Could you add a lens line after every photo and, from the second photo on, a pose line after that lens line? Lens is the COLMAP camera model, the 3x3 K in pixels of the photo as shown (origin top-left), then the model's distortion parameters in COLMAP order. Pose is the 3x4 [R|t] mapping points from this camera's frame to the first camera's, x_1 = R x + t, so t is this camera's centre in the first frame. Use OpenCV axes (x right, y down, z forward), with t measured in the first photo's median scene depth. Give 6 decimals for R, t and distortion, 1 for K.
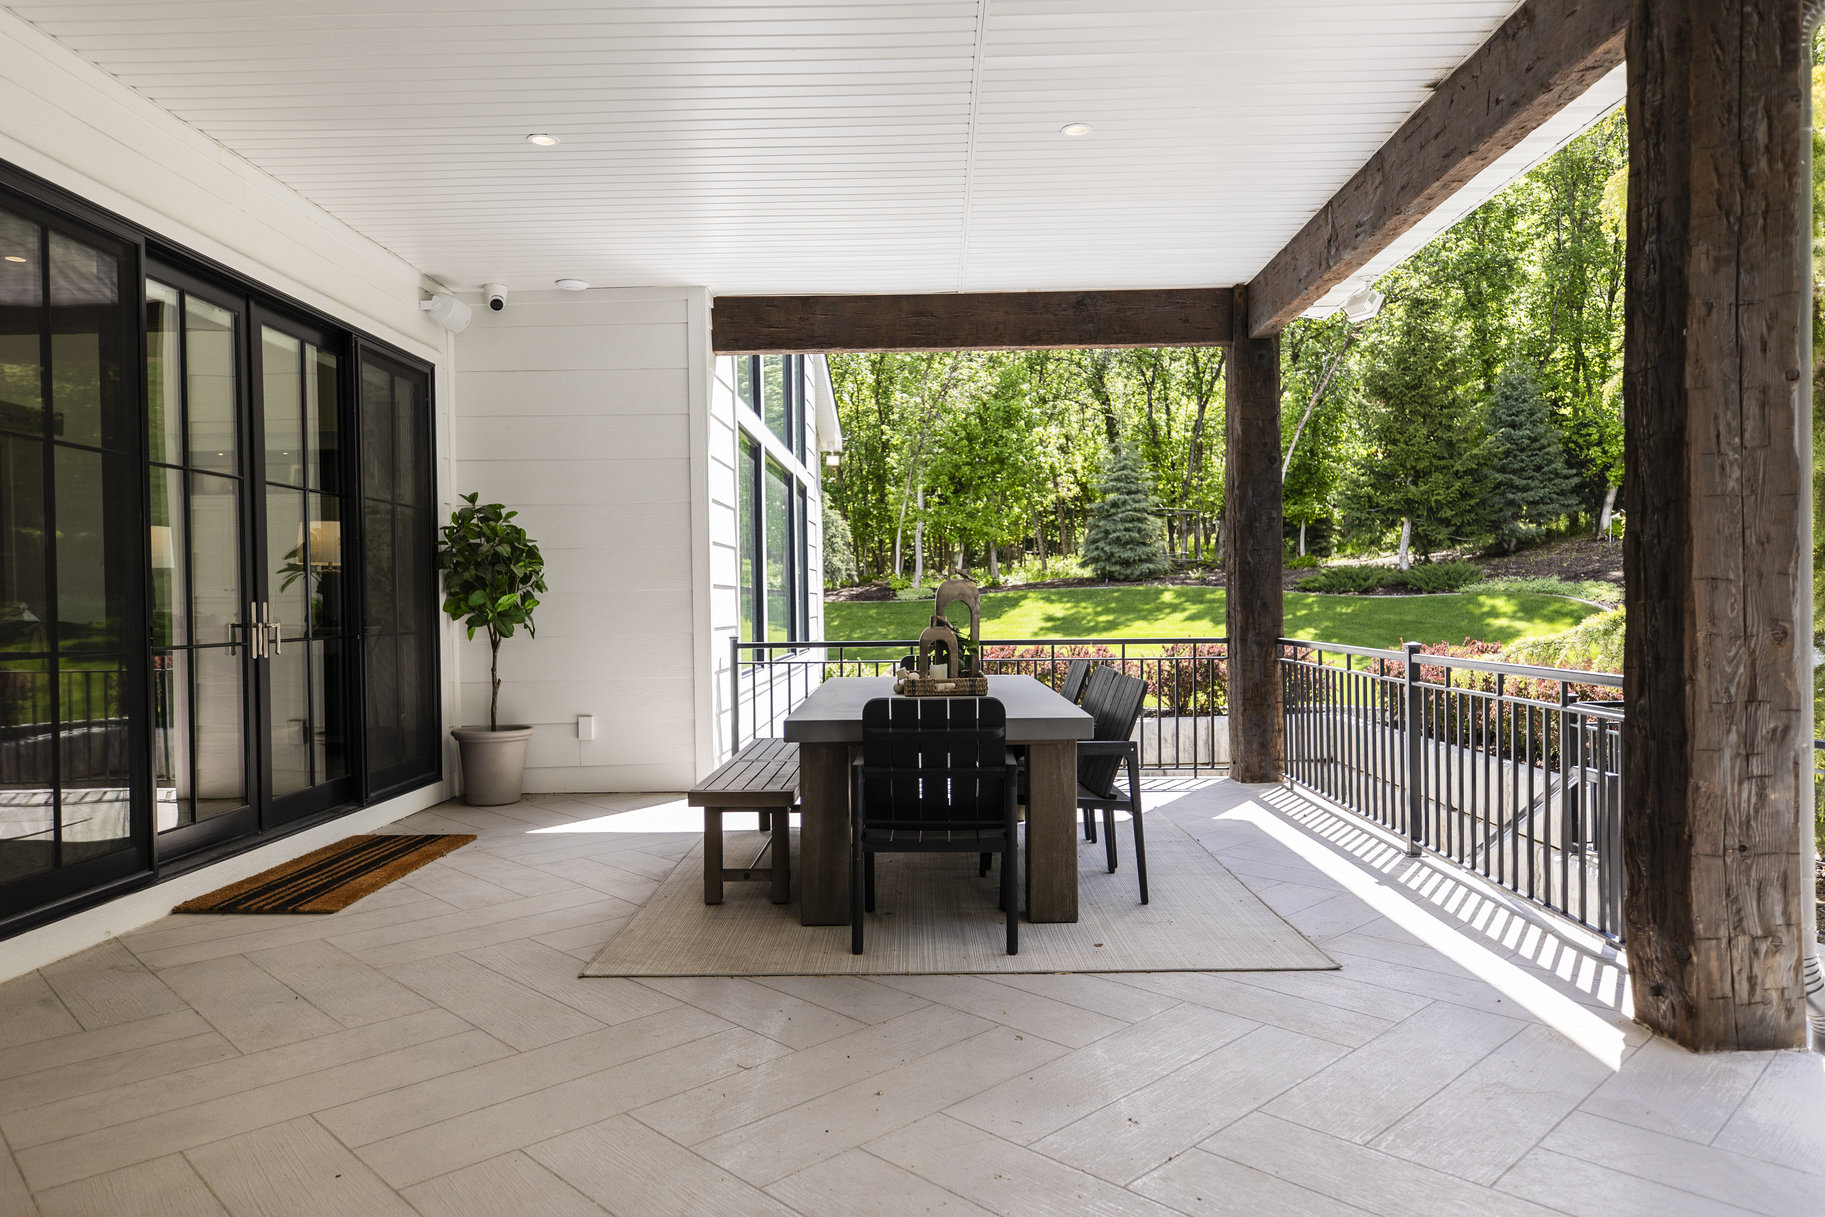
lens RADIAL K [[1216.0, 0, 910.0], [0, 1216.0, 615.1], [0, 0, 1]] dist [0.015005, 0.004902]
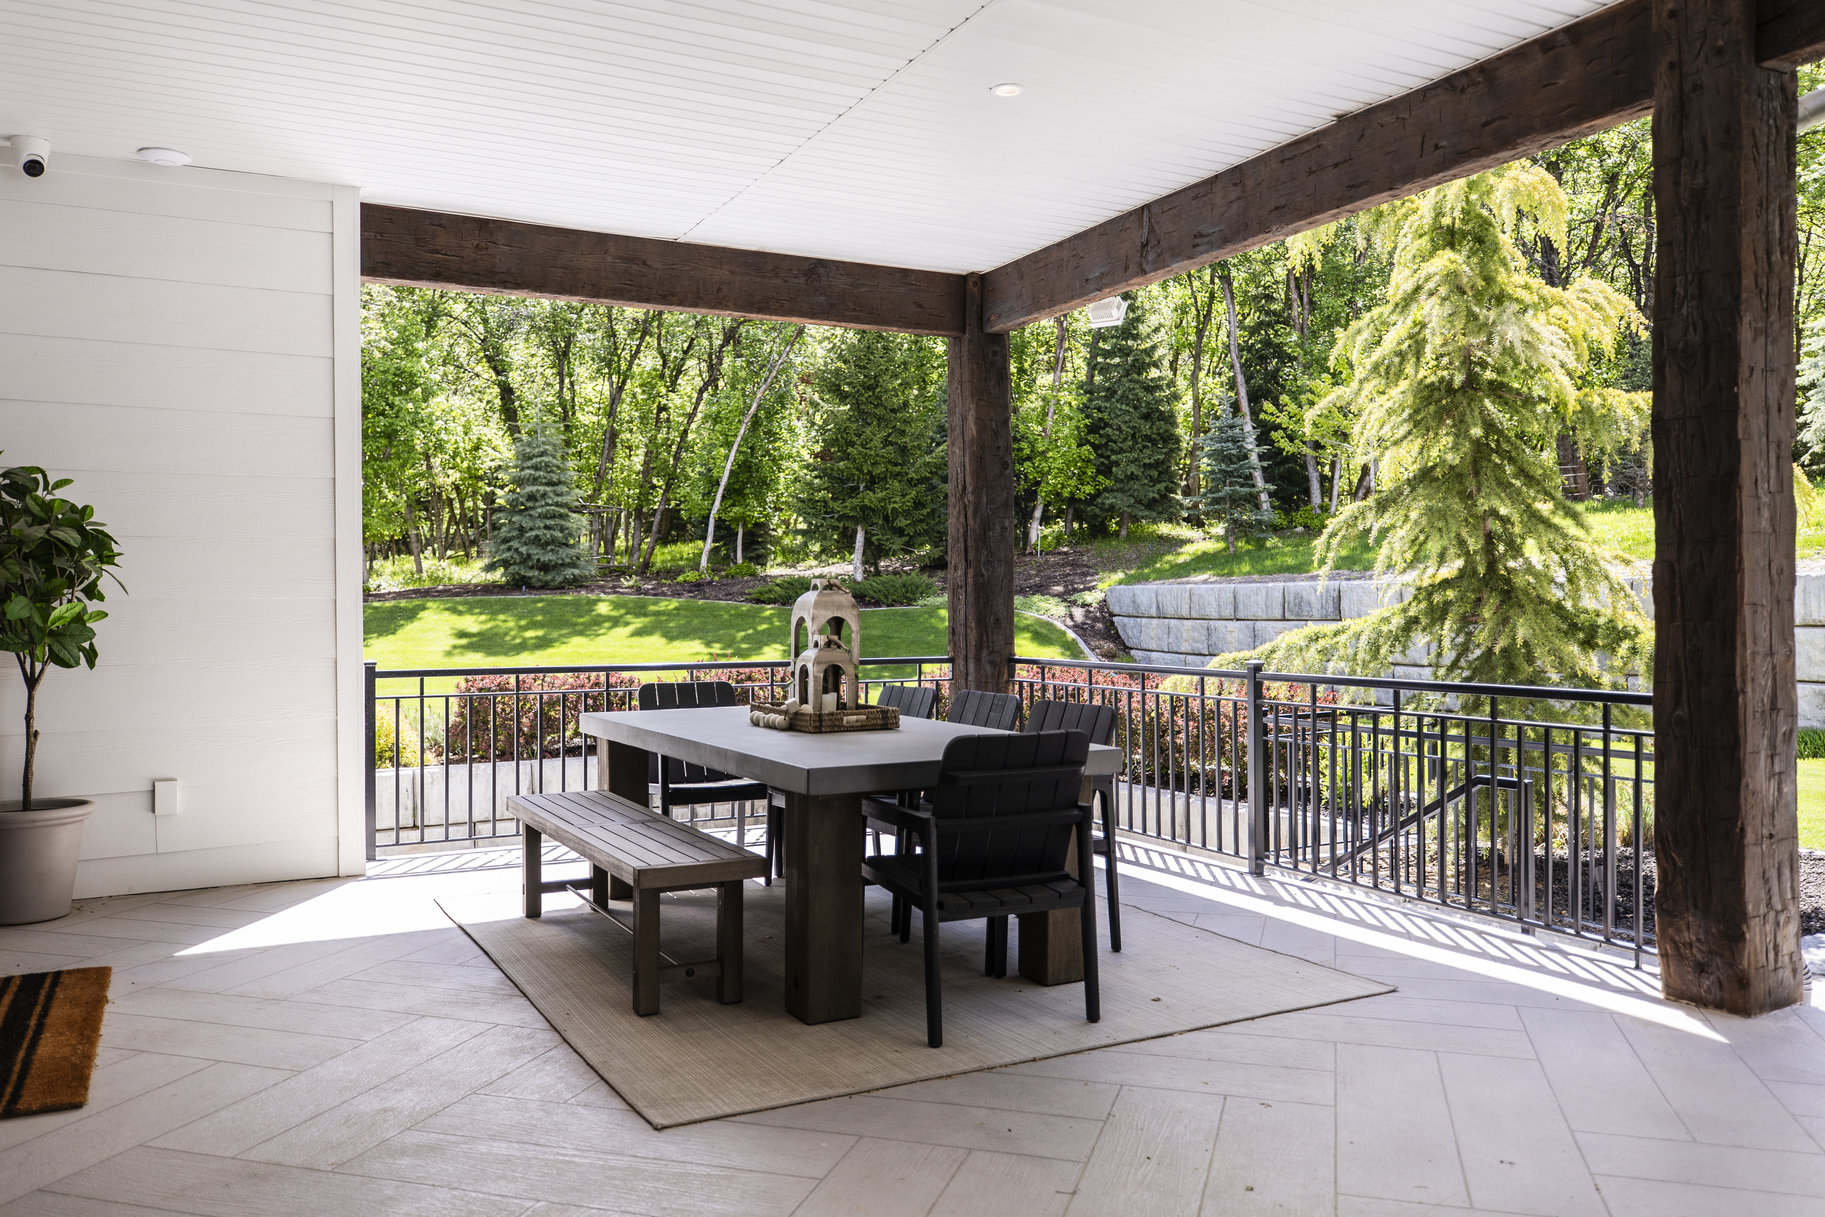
lens RADIAL K [[1421.7, 0, 915.2], [0, 1421.7, 604.1], [0, 0, 1]] dist [0.004407, 0.000167]
pose [[0.874655, 0.007943, 0.484680, -0.349238], [0.000376, 0.999854, -0.017064, -0.003609], [-0.484745, 0.015107, 0.874525, 0.105878]]
